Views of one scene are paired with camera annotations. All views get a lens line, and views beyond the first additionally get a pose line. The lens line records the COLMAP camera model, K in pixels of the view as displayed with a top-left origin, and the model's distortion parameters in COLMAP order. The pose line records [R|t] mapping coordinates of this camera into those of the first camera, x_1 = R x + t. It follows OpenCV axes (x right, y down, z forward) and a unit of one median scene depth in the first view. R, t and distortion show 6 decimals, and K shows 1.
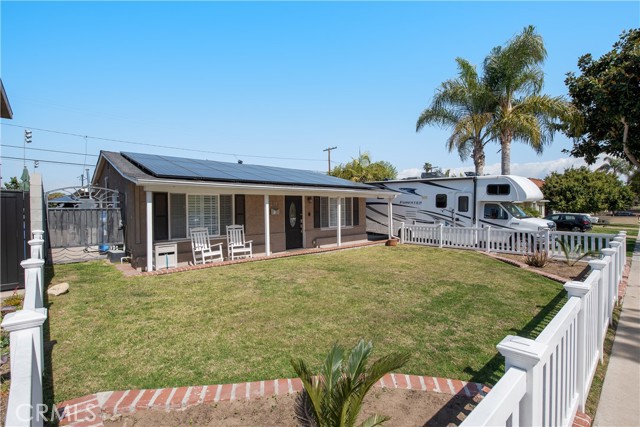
lens RADIAL K [[297.2, 0, 315.7], [0, 297.2, 228.5], [0, 0, 1]] dist [-0.005959, 0.000187]
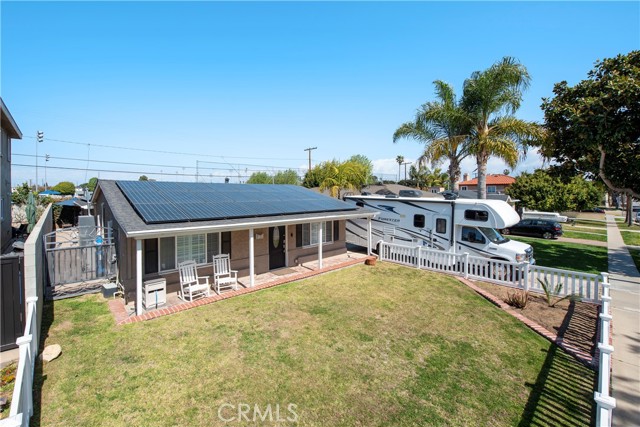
lens RADIAL K [[273.7, 0, 286.8], [0, 273.7, 210.0], [0, 0, 1]] dist [-0.010807, -0.001871]
pose [[0.999367, 0.010141, -0.034104, -0.007450], [-0.010367, 0.999925, -0.006470, -0.128886], [0.034036, 0.006819, 0.999397, 0.034083]]
